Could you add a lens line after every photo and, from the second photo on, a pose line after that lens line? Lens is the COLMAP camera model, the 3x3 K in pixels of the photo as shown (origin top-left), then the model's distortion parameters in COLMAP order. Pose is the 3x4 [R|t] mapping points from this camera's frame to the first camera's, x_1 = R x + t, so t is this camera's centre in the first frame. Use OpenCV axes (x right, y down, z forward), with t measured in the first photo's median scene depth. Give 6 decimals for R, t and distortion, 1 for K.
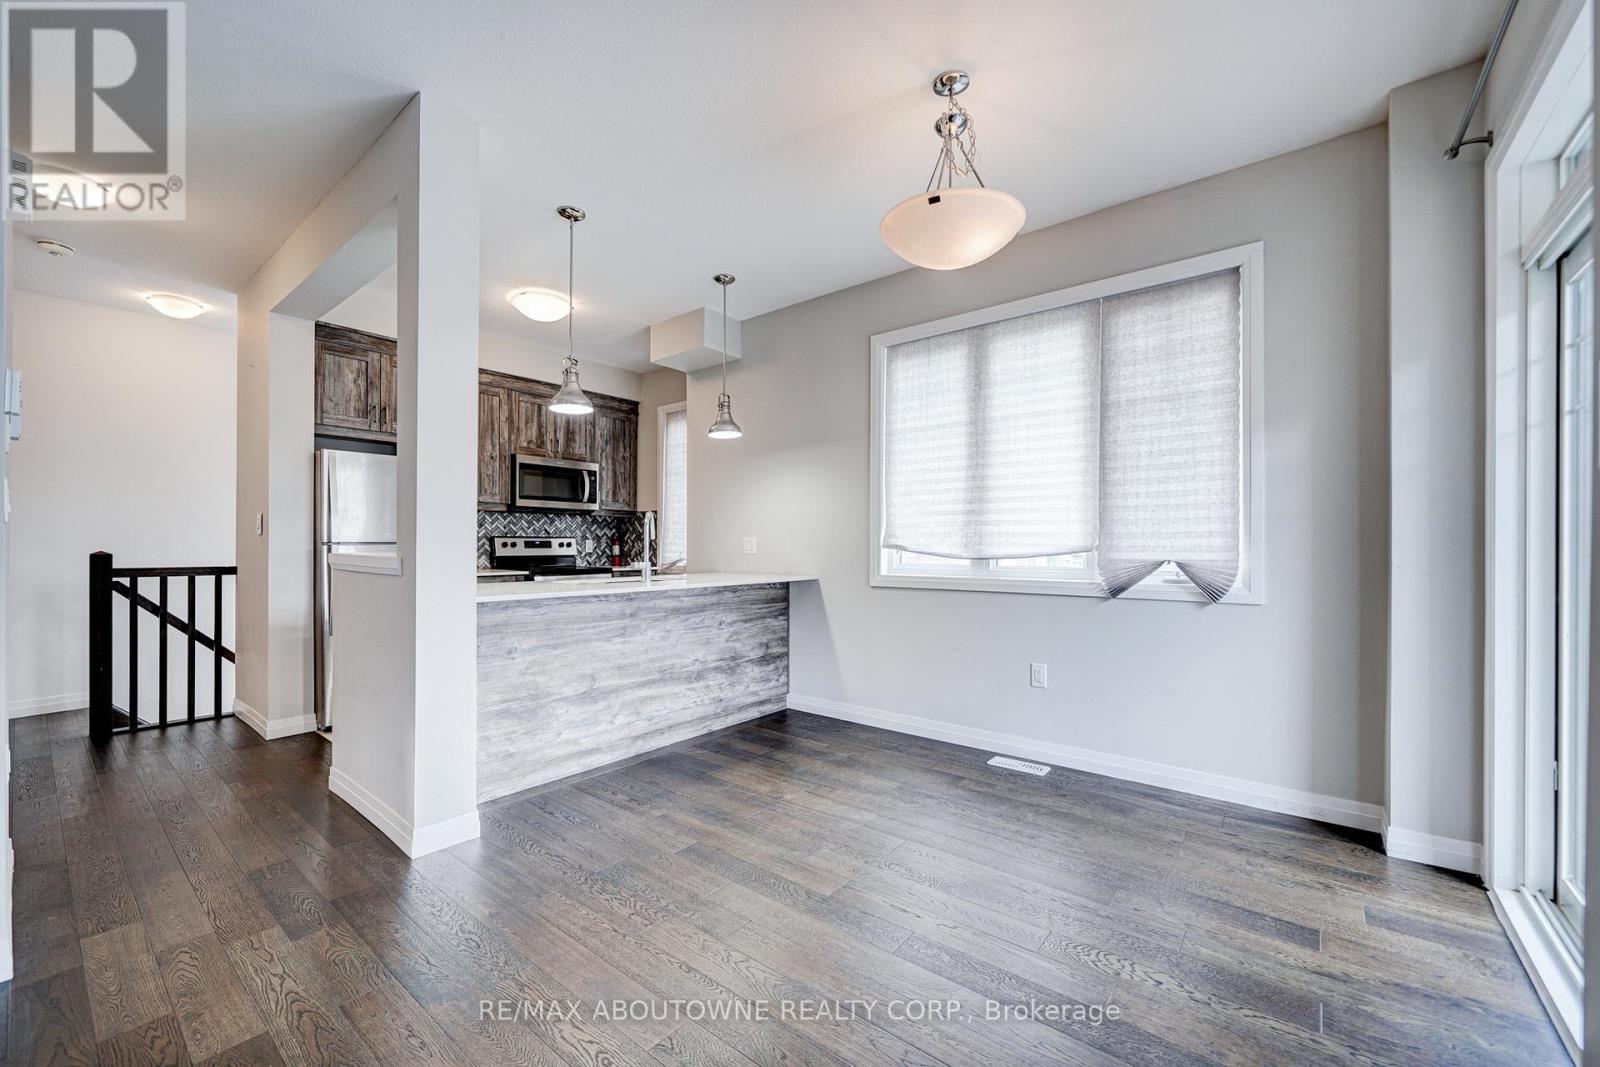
lens RADIAL K [[633.1, 0, 798.9], [0, 633.1, 547.9], [0, 0, 1]] dist [-0.001188, -0.000730]
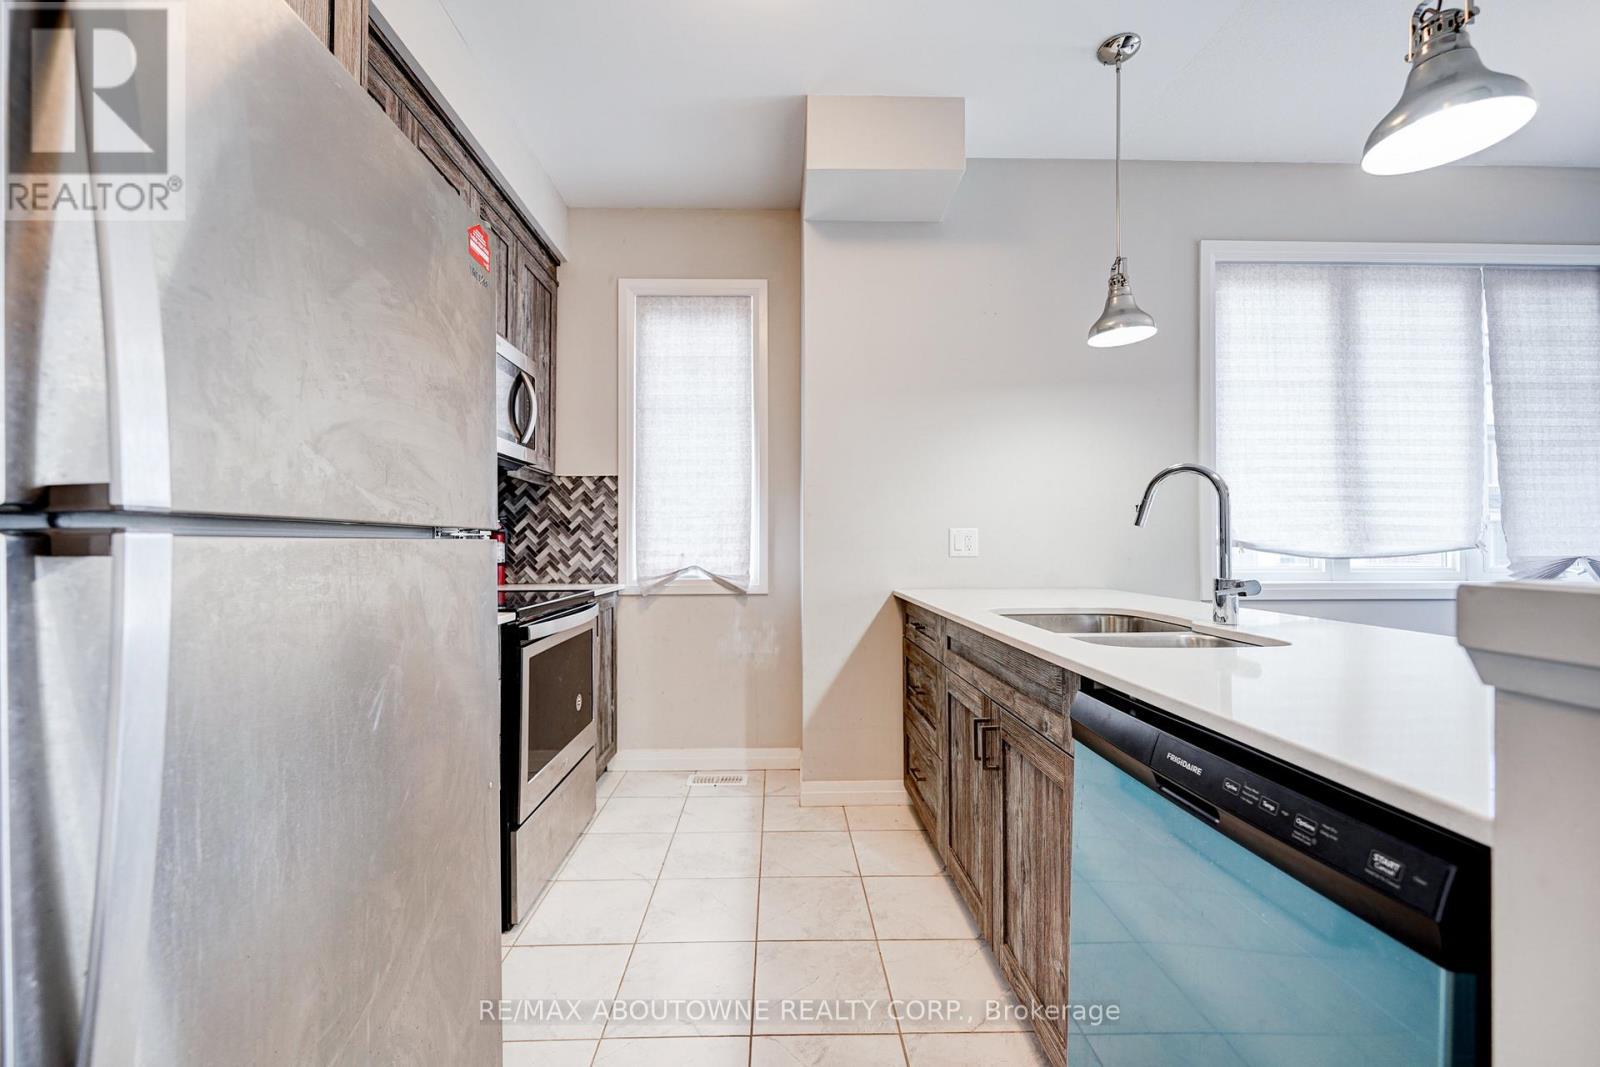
lens RADIAL K [[633.1, 0, 787.2], [0, 633.1, 541.2], [0, 0, 1]] dist [-0.001188, -0.000730]
pose [[0.763671, 0.001563, 0.645604, -0.718401], [0.003752, 0.999969, -0.006858, -0.001392], [-0.645595, 0.007660, 0.763642, 0.809002]]
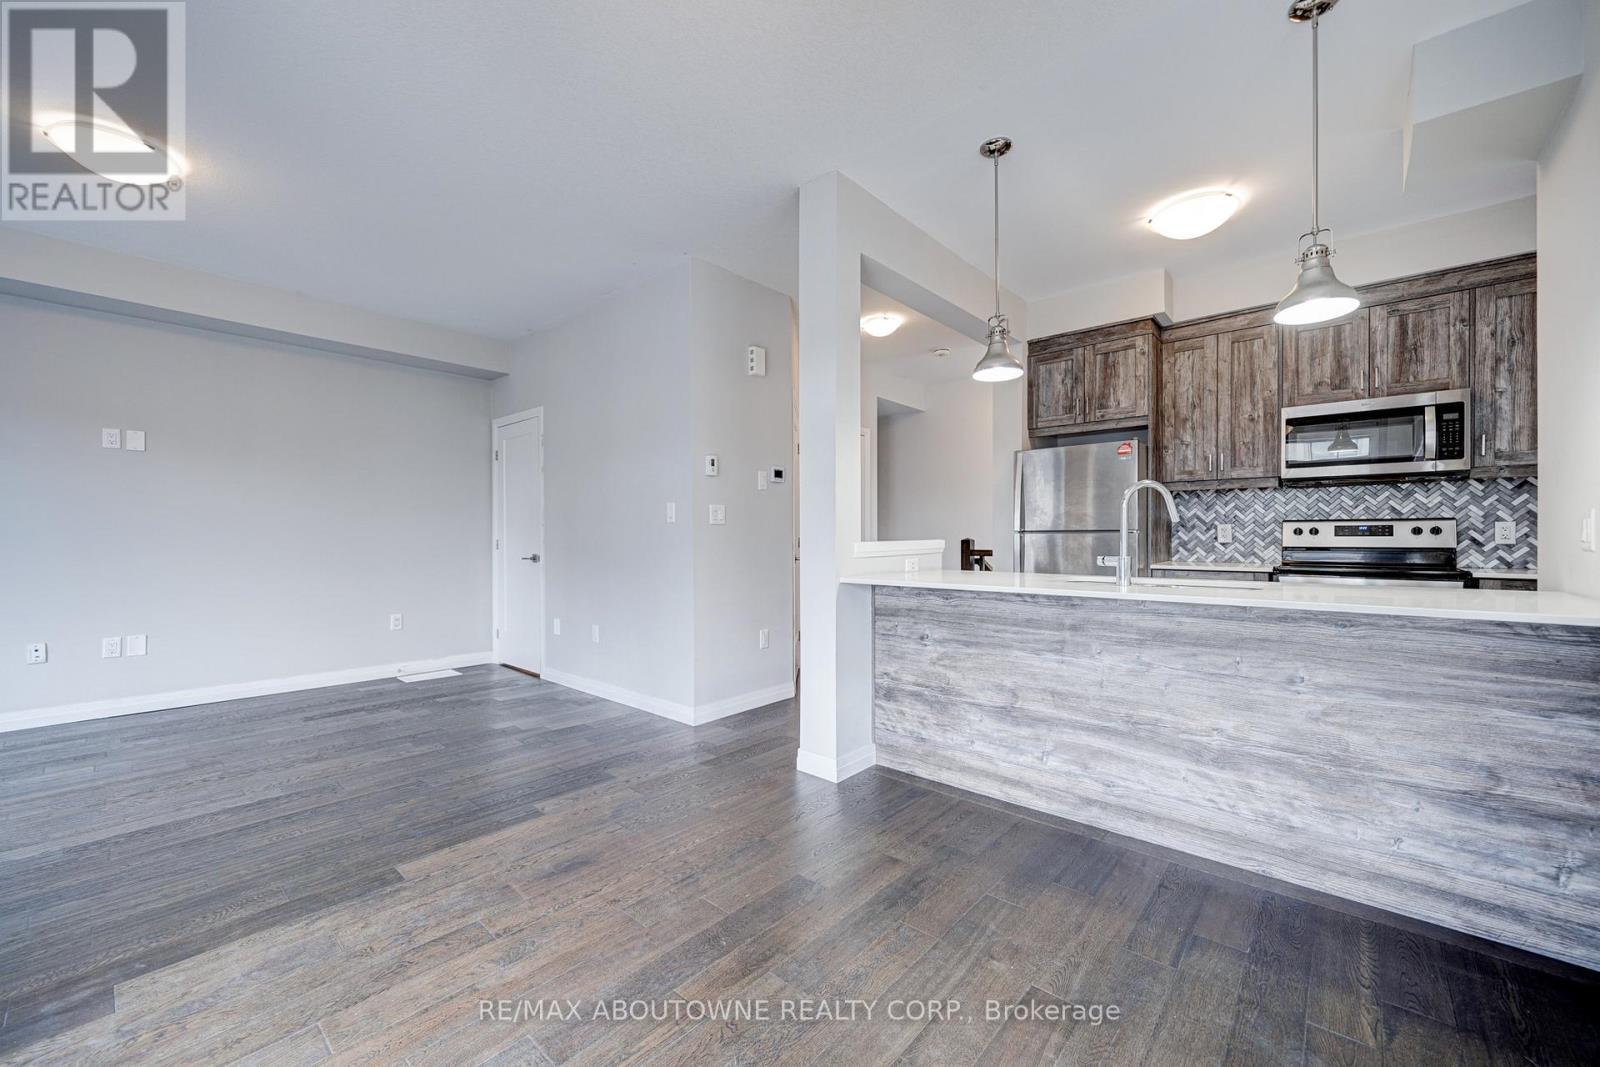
lens RADIAL K [[633.1, 0, 789.3], [0, 633.1, 538.6], [0, 0, 1]] dist [-0.001188, -0.000730]
pose [[-0.057637, 0.003230, -0.998332, 0.431161], [-0.000086, 0.999995, 0.003240, 0.001047], [0.998338, 0.000273, -0.057637, 0.637156]]
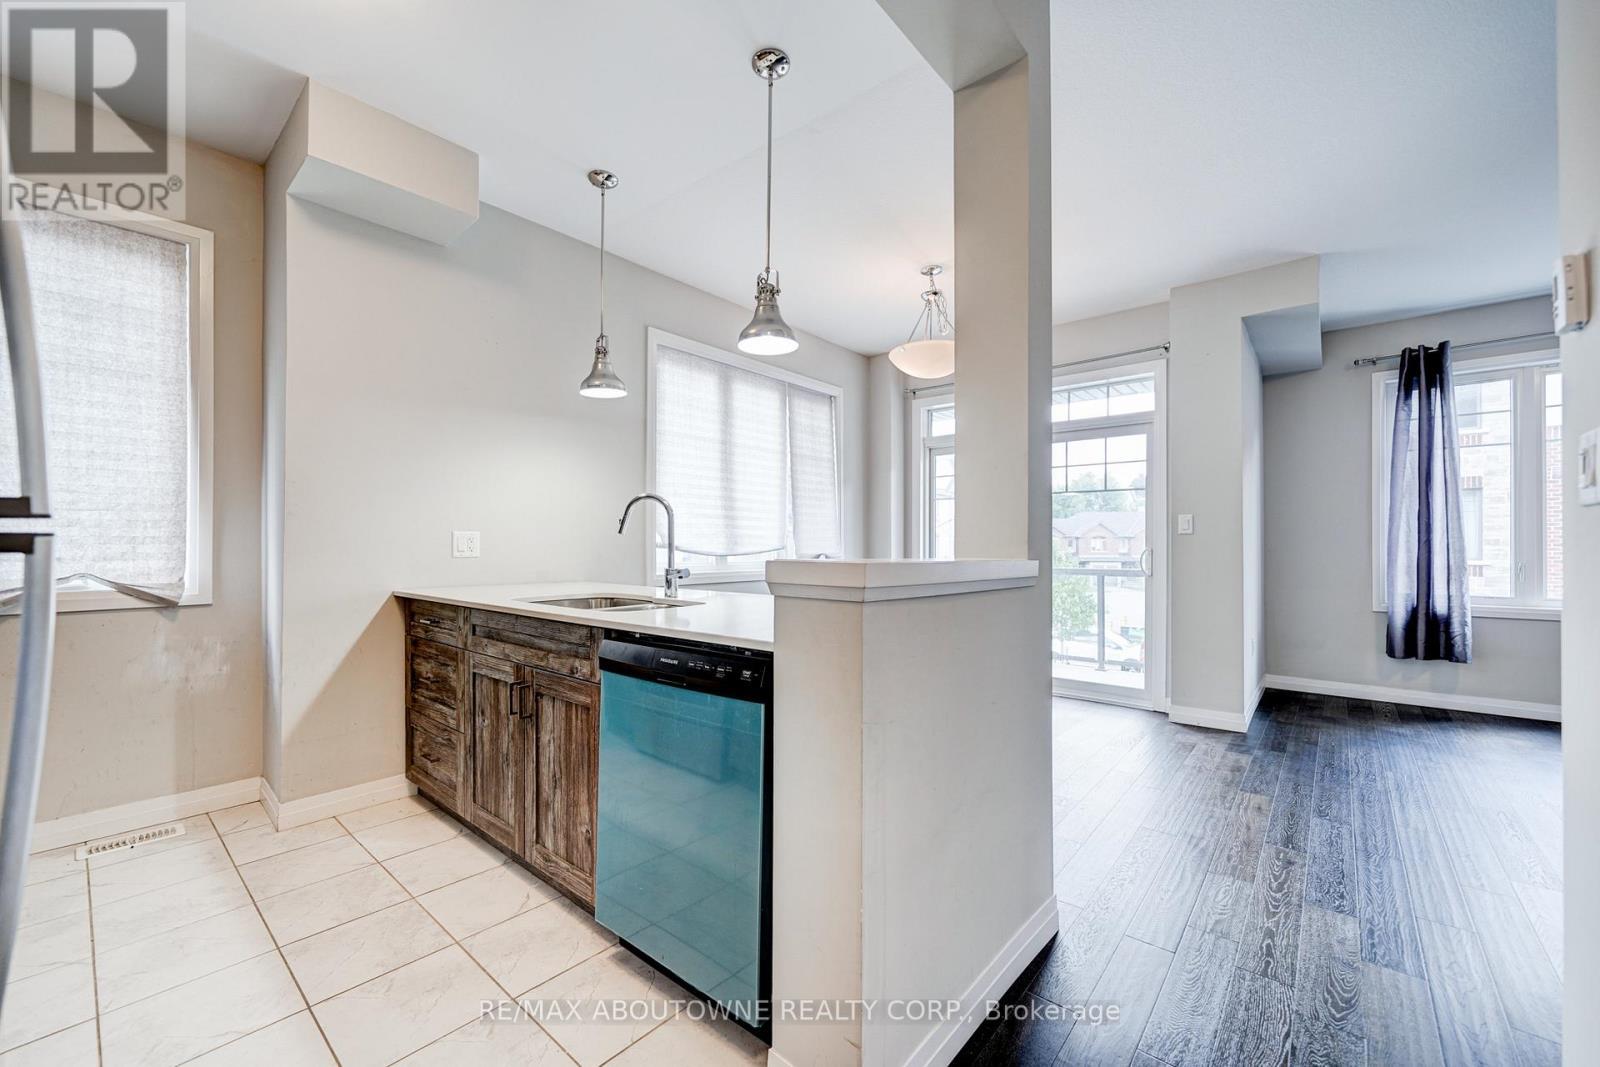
lens RADIAL K [[633.1, 0, 791.8], [0, 633.1, 544.9], [0, 0, 1]] dist [-0.001188, -0.000730]
pose [[0.034413, 0.001248, 0.999407, -0.884417], [0.001357, 0.999998, -0.001295, -0.001957], [-0.999407, 0.001401, 0.034411, 0.792647]]
